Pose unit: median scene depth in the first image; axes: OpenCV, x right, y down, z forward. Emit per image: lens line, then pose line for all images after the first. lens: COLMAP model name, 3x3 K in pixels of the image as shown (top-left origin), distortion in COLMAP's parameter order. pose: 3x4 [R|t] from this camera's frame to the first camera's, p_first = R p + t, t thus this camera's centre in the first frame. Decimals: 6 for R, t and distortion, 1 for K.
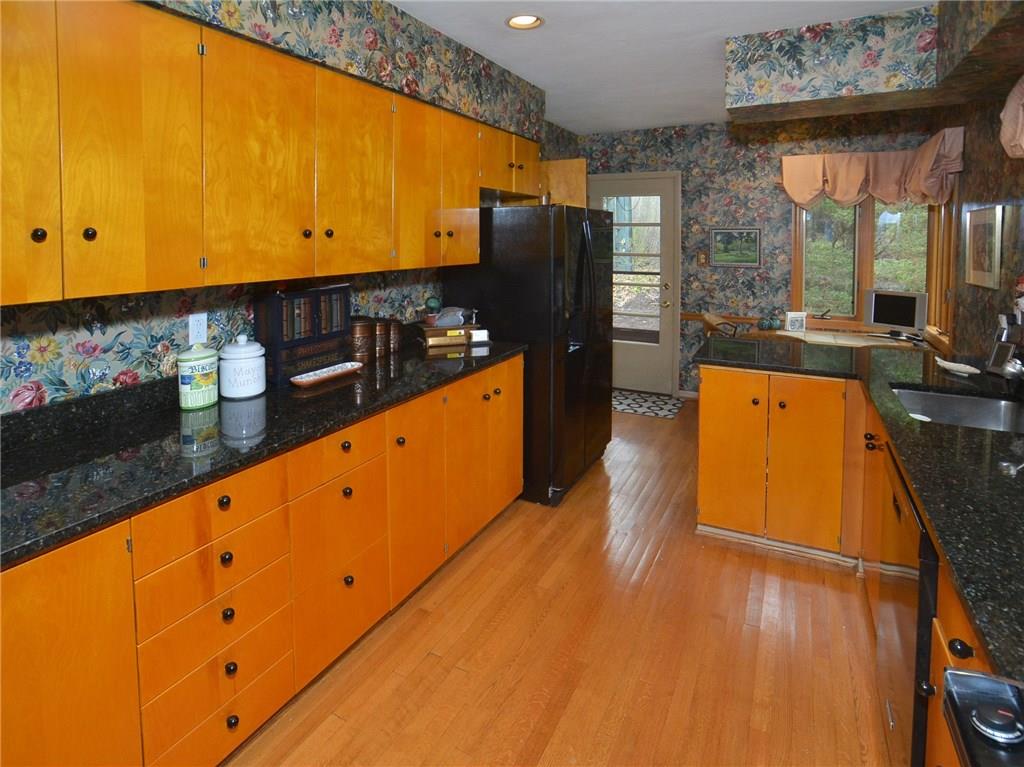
lens RADIAL K [[566.4, 0, 504.4], [0, 566.4, 360.0], [0, 0, 1]] dist [-0.077989, 0.050283]
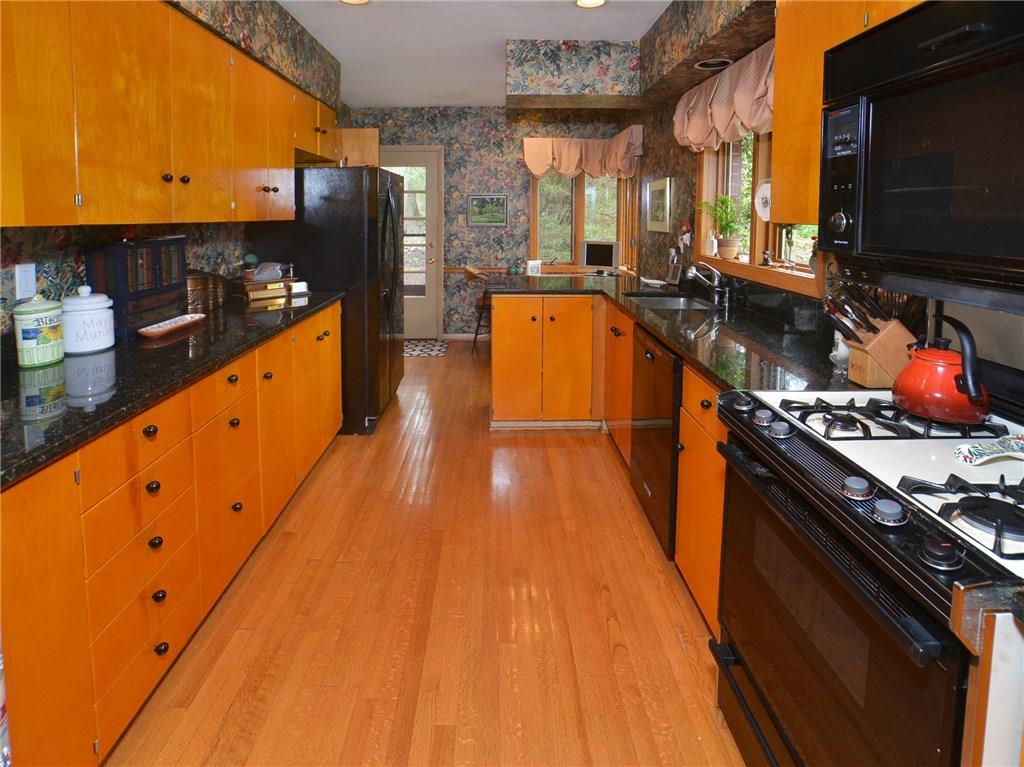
lens RADIAL K [[544.1, 0, 465.3], [0, 544.1, 387.3], [0, 0, 1]] dist [-0.068316, 0.051893]
pose [[0.890612, -0.122993, 0.437816, -0.272987], [0.086003, 0.990912, 0.103422, 0.079774], [-0.446557, -0.054455, 0.893096, -0.111865]]
